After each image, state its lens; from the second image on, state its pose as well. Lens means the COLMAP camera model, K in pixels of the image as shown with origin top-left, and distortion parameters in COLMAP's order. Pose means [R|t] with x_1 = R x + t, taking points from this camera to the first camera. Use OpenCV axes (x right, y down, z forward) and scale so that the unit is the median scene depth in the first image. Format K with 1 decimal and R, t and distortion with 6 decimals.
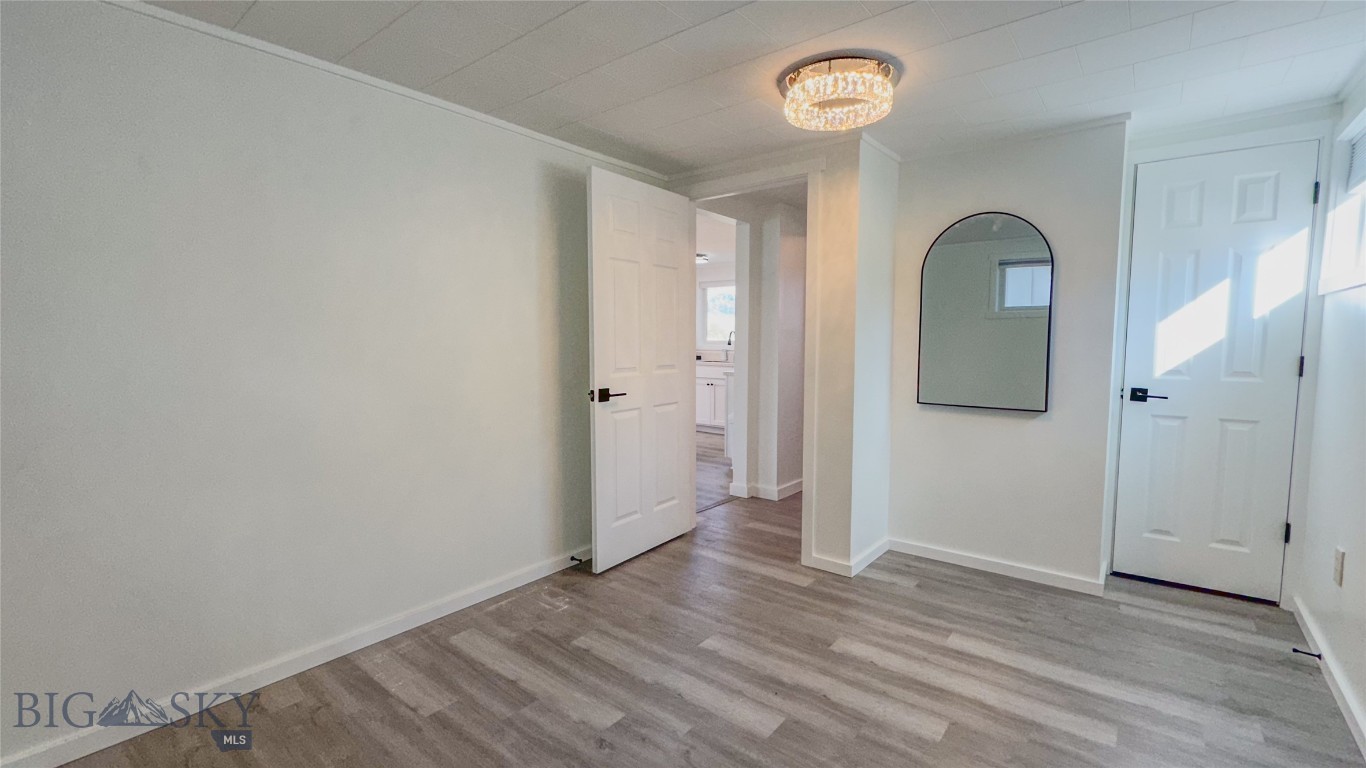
lens RADIAL K [[604.2, 0, 683.0], [0, 604.2, 384.0], [0, 0, 1]] dist [-0.000619, -0.000141]
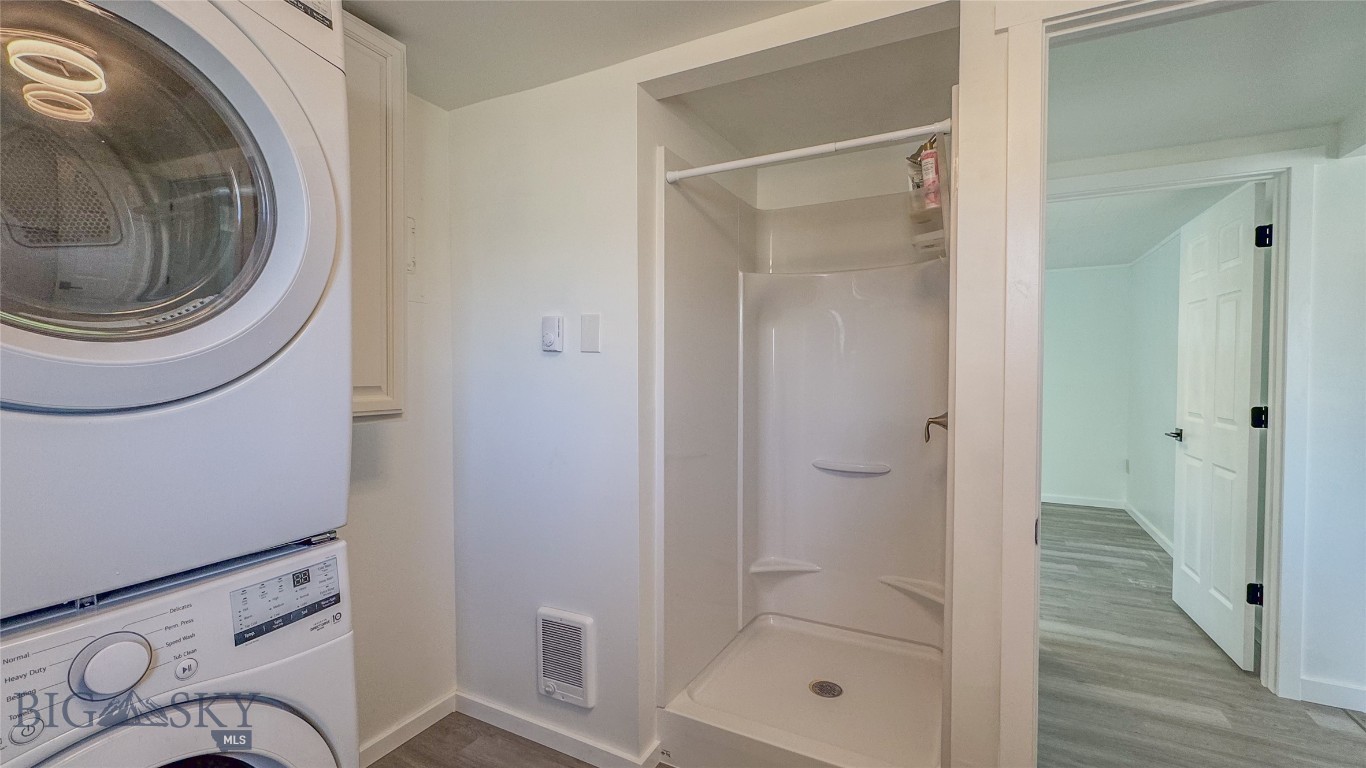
lens RADIAL K [[567.3, 0, 683.0], [0, 567.3, 384.0], [0, 0, 1]] dist [-0.000409, -0.000022]
pose [[-0.982736, 0.004179, -0.184964, 1.022174], [-0.016229, 0.993944, 0.108683, -0.184070], [0.184298, 0.109809, -0.976717, 2.028560]]
